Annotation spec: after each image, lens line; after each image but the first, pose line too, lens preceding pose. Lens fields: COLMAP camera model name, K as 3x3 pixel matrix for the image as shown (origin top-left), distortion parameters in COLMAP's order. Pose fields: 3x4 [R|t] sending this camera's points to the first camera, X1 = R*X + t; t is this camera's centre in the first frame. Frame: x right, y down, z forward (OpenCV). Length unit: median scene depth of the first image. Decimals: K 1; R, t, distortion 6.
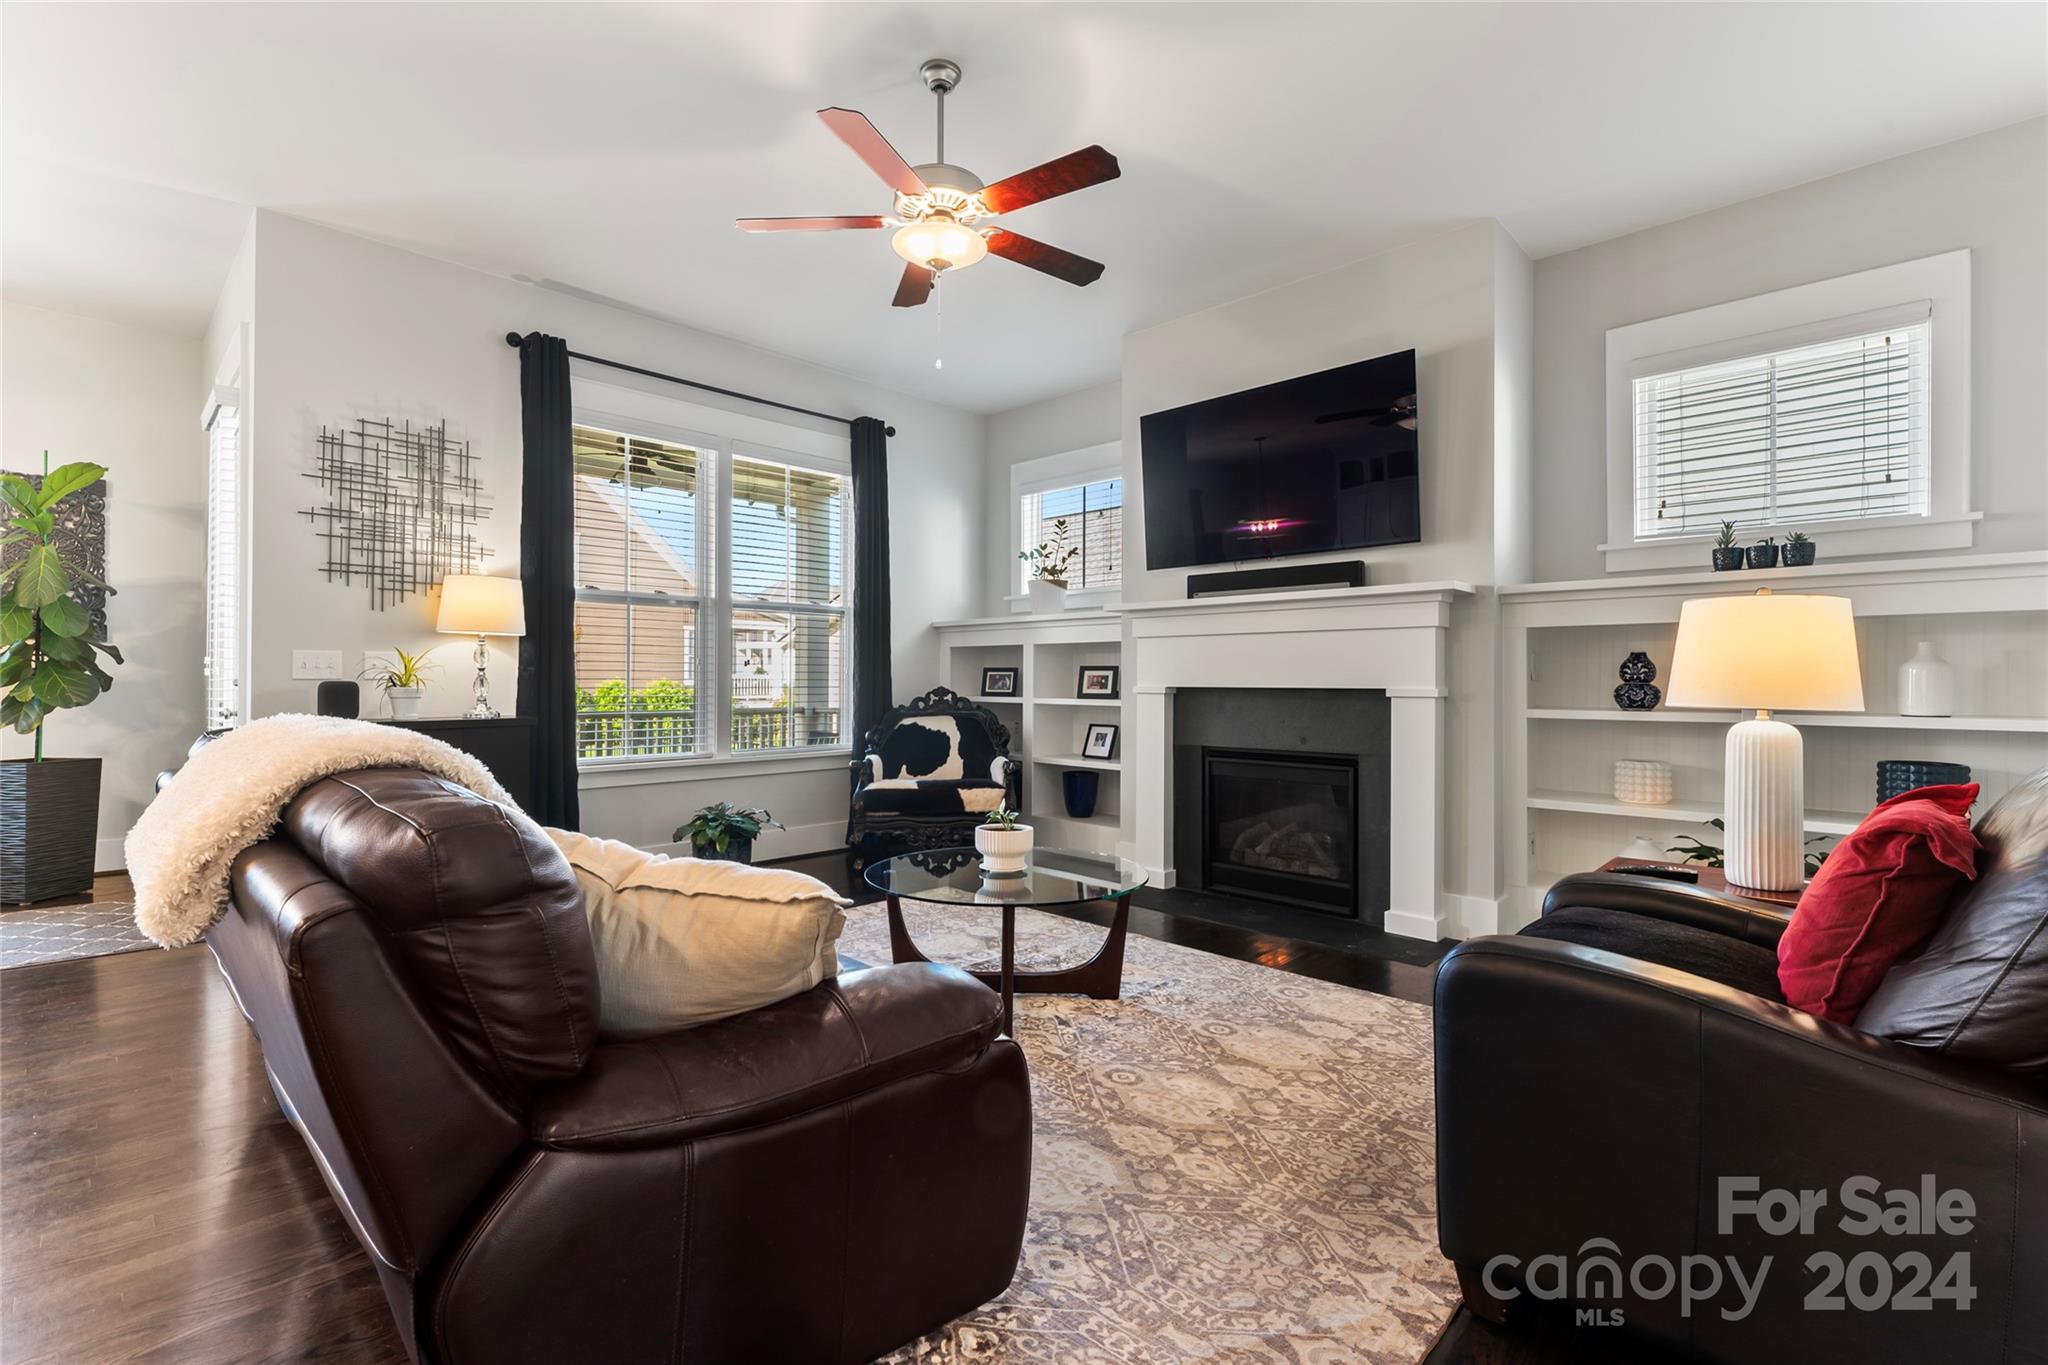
lens RADIAL K [[920.3, 0, 1021.0], [0, 920.3, 672.1], [0, 0, 1]] dist [0.002143, 0.000621]
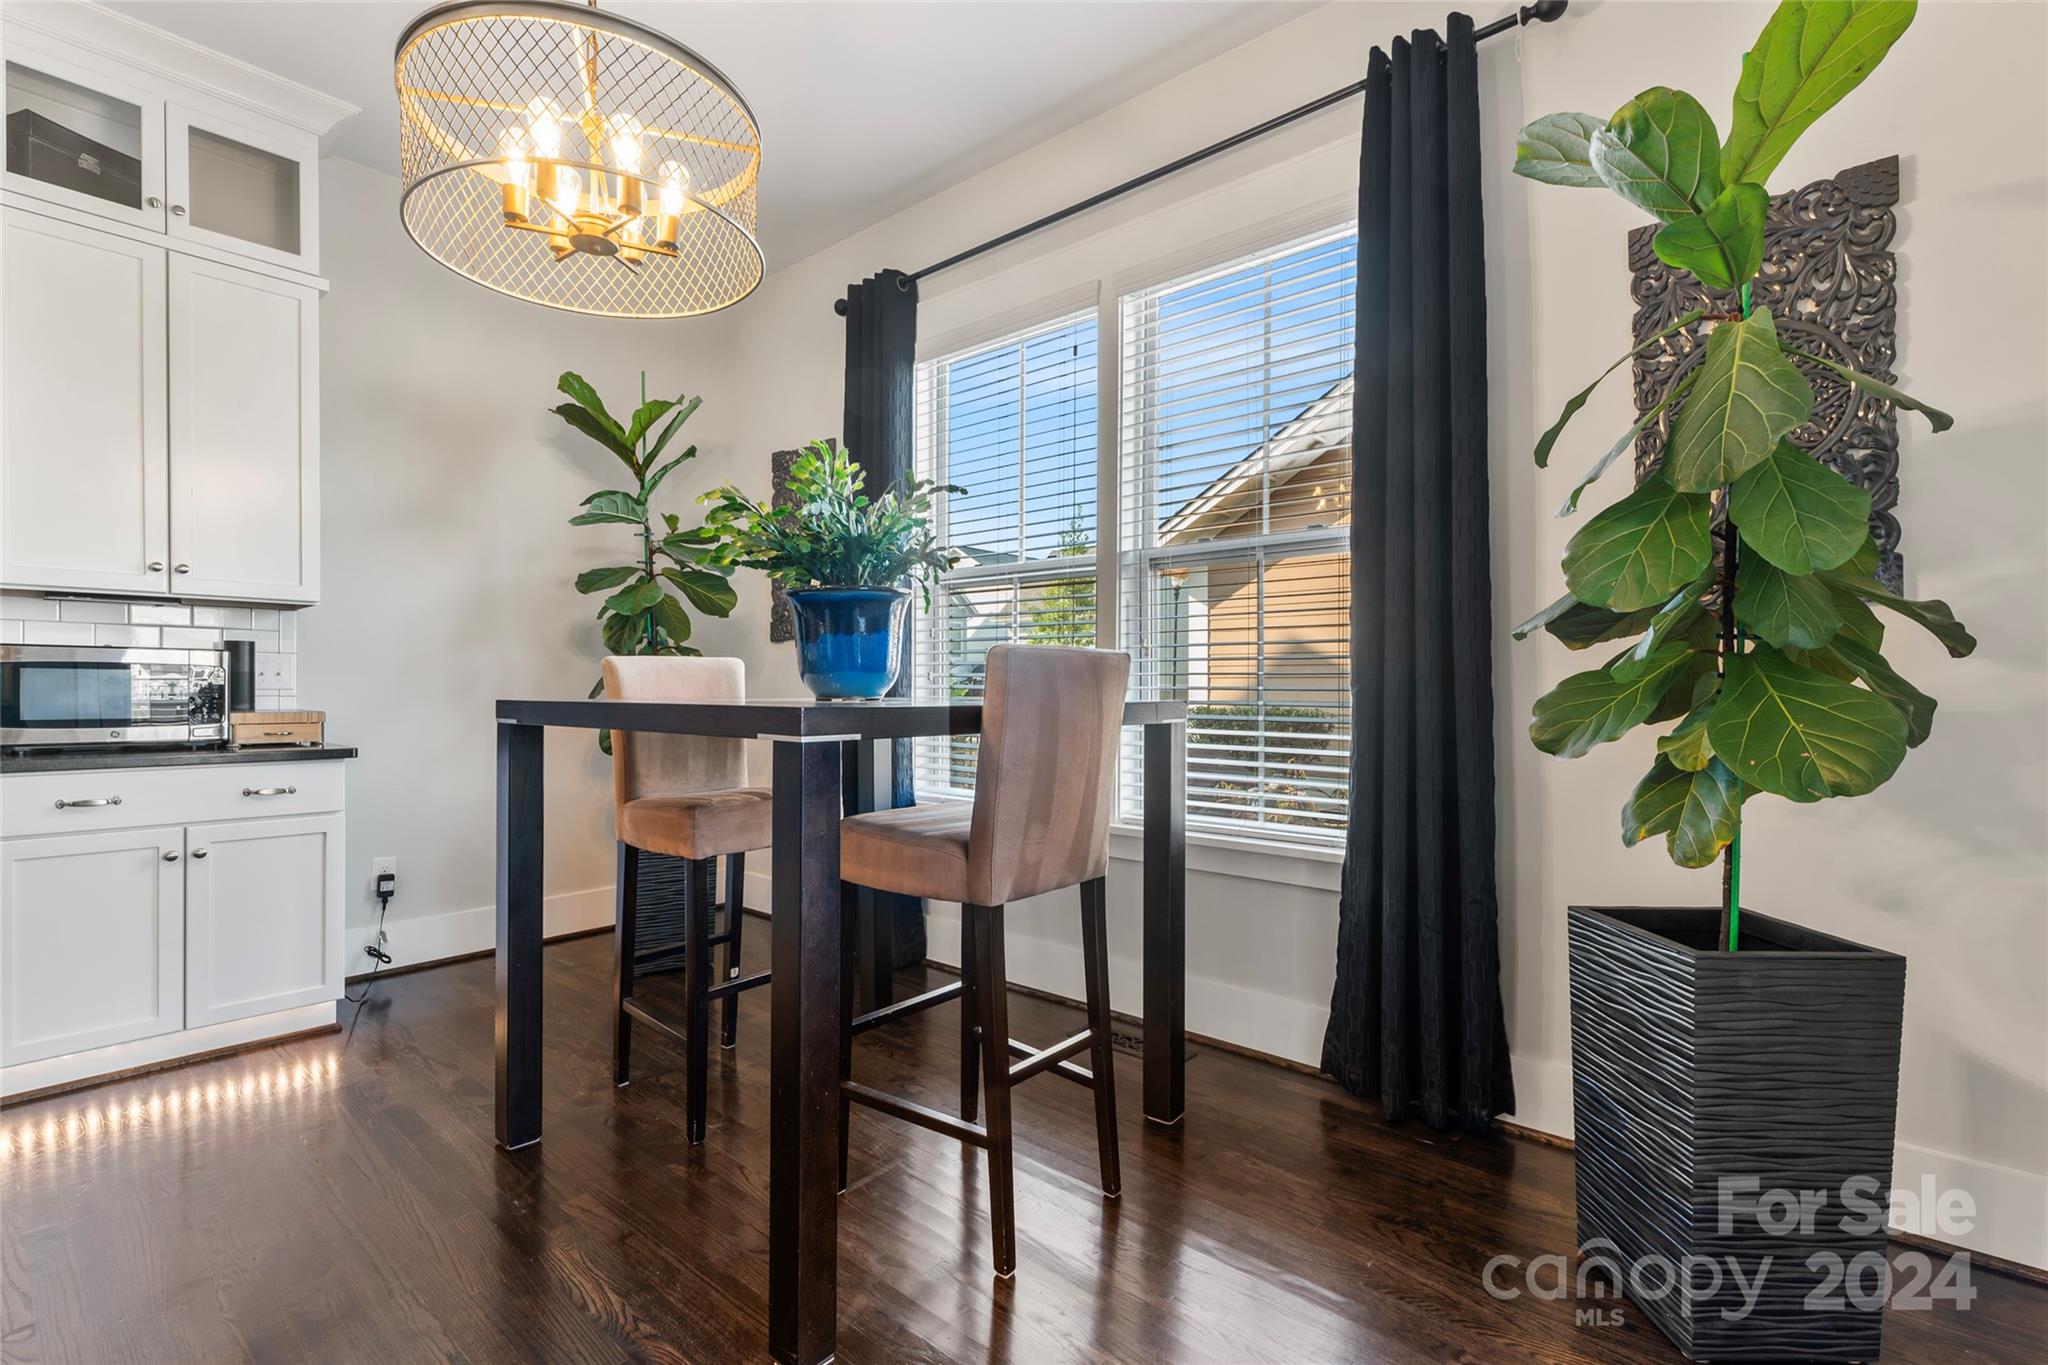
lens RADIAL K [[904.6, 0, 1016.2], [0, 904.6, 700.5], [0, 0, 1]] dist [0.000710, 0.000207]
pose [[0.065817, 0.010240, -0.997779, -0.763545], [0.006089, 0.999925, 0.010663, 0.001042], [0.997813, -0.006777, 0.065750, 0.730560]]
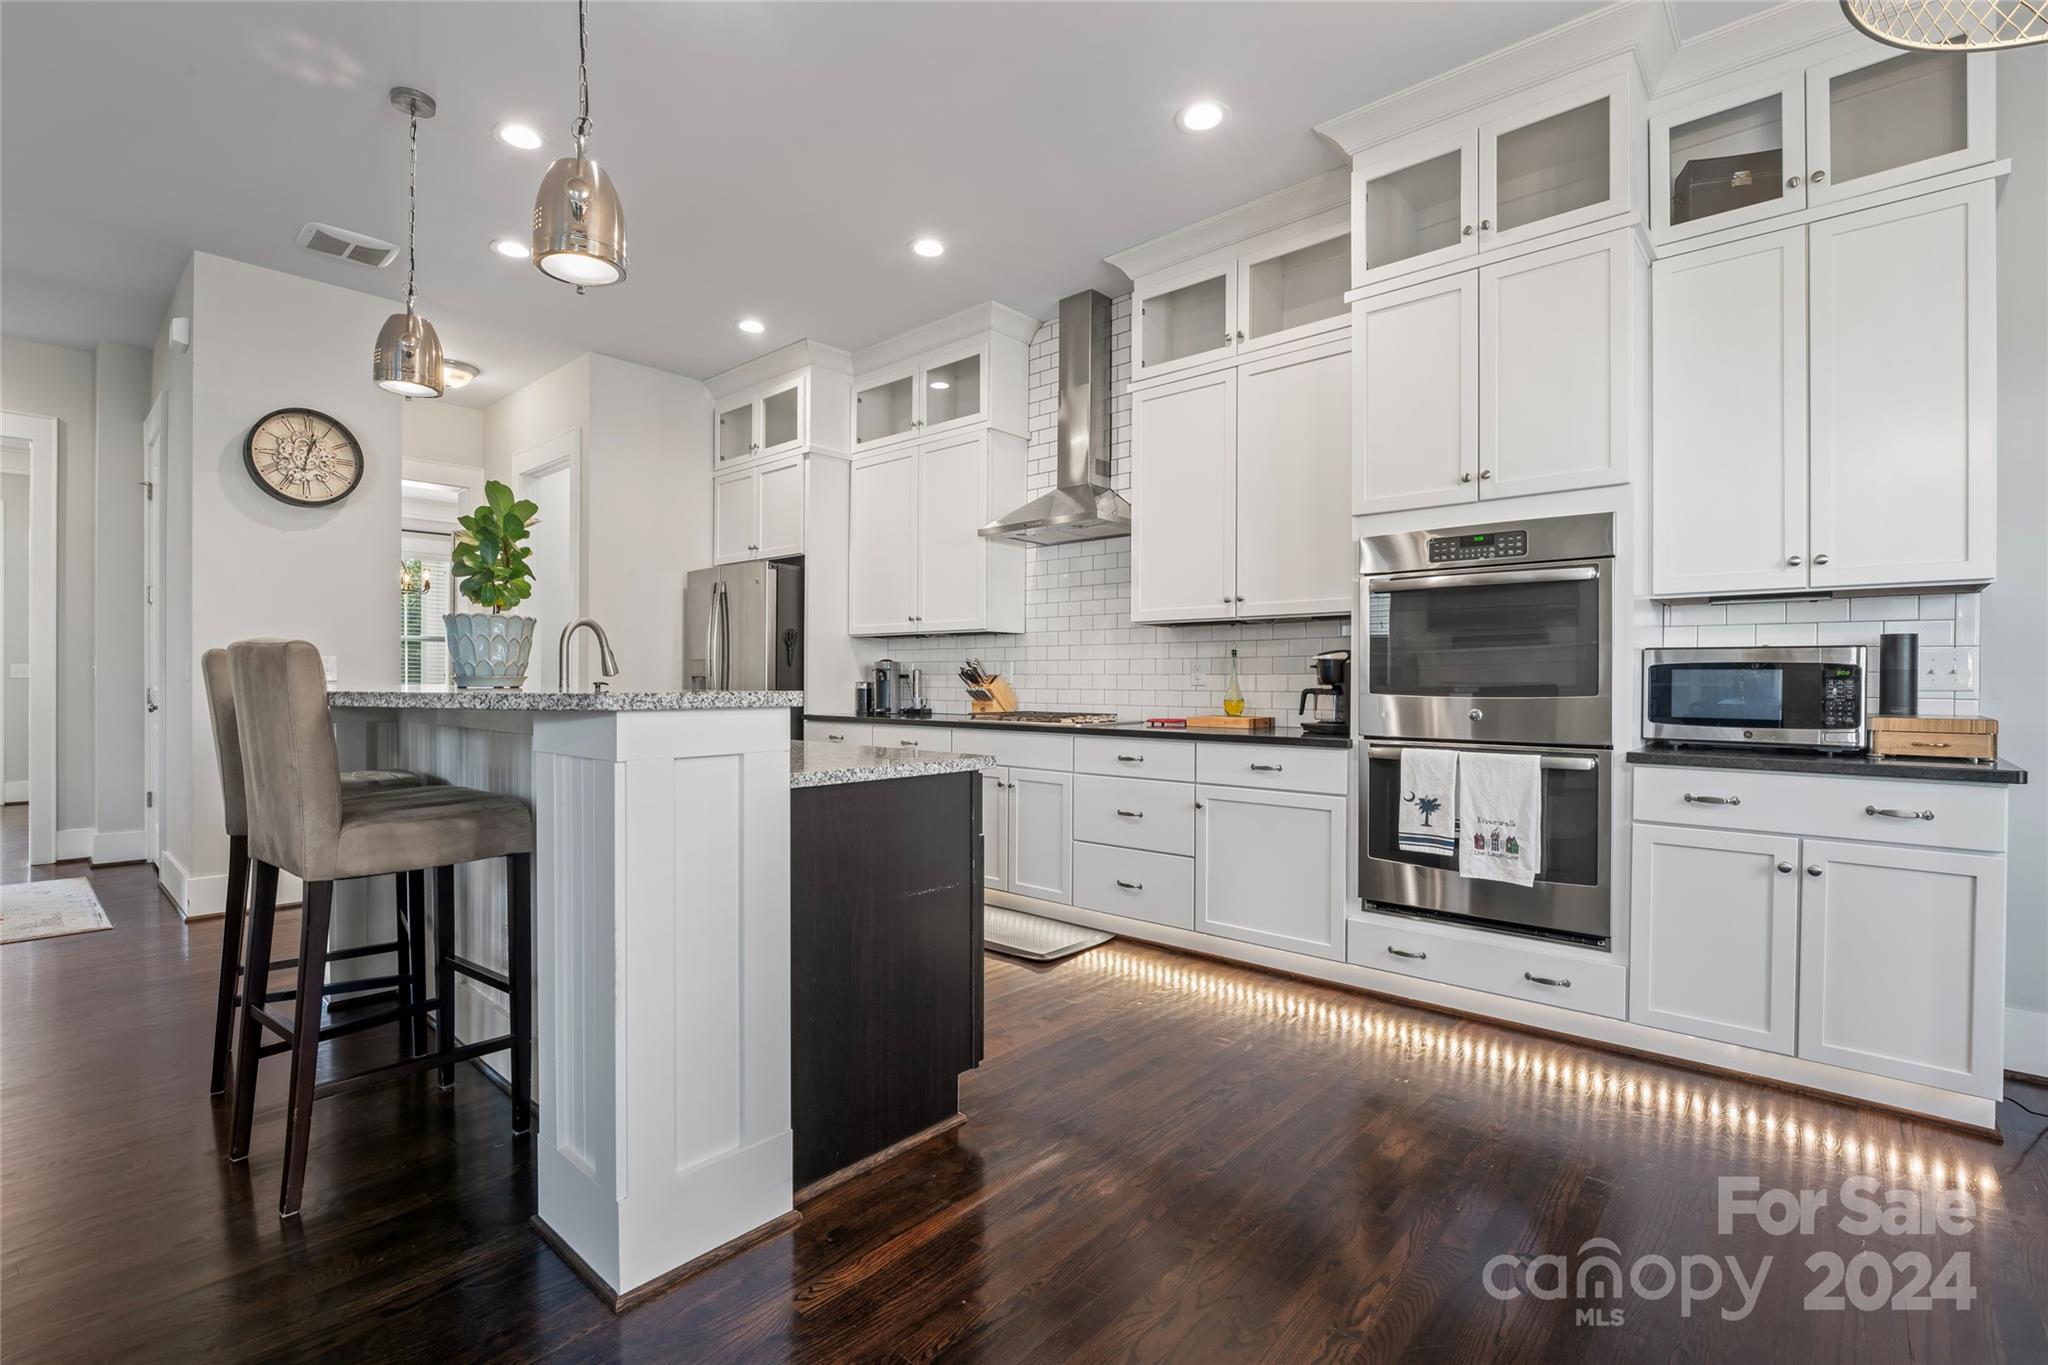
lens RADIAL K [[925.0, 0, 1016.6], [0, 925.0, 685.8], [0, 0, 1]] dist [-0.017358, 0.001325]
pose [[-0.999290, -0.008293, -0.036745, -0.897382], [-0.008089, 0.999951, -0.005691, 0.001333], [0.036790, -0.005389, -0.999308, 0.761111]]
